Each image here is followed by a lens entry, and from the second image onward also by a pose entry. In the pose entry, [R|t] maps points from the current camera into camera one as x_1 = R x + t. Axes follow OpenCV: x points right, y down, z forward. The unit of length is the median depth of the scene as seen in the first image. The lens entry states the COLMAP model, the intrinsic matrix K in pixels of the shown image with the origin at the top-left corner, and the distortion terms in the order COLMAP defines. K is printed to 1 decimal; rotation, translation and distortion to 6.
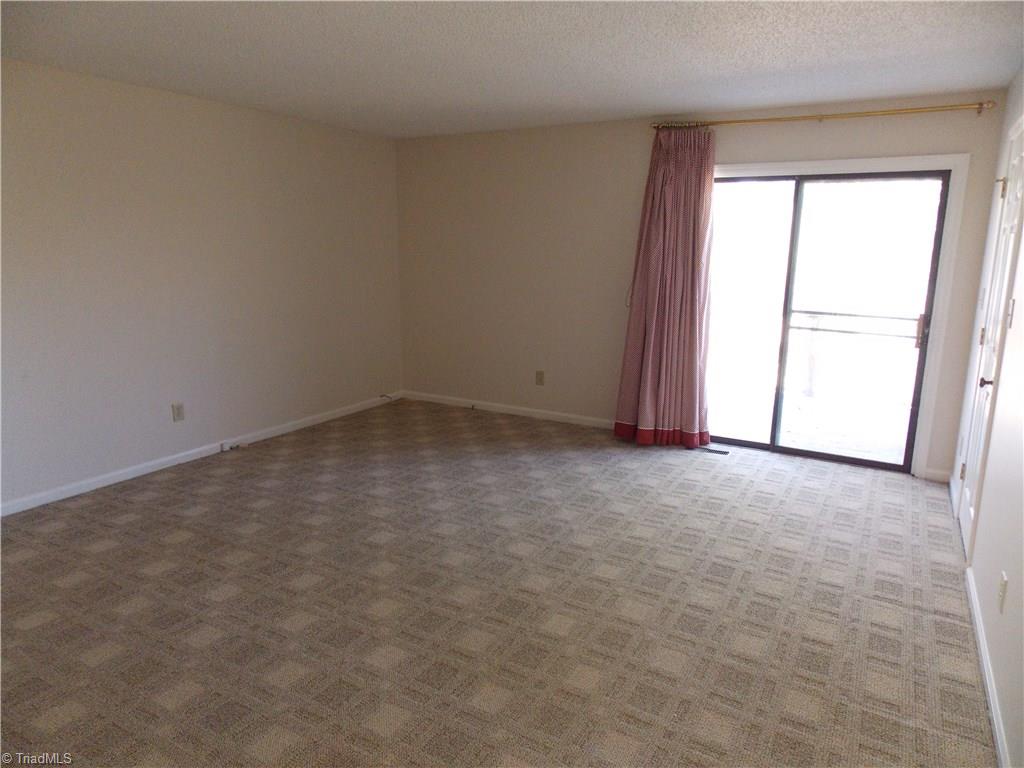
lens RADIAL K [[683.7, 0, 515.8], [0, 683.7, 383.1], [0, 0, 1]] dist [0.017653, 0.002760]
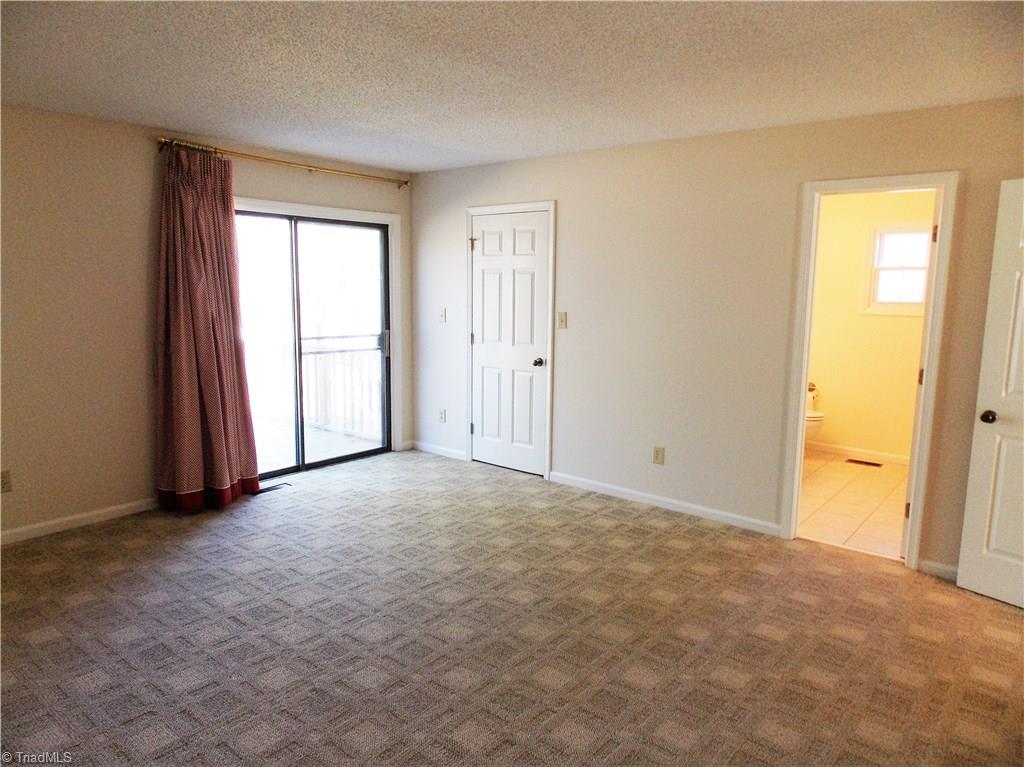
lens RADIAL K [[683.7, 0, 514.7], [0, 683.7, 382.2], [0, 0, 1]] dist [0.017653, 0.002760]
pose [[0.177563, -0.156498, 0.971586, -0.682272], [0.189484, 0.974238, 0.122296, -0.120493], [-0.965695, 0.162385, 0.202643, 0.523540]]
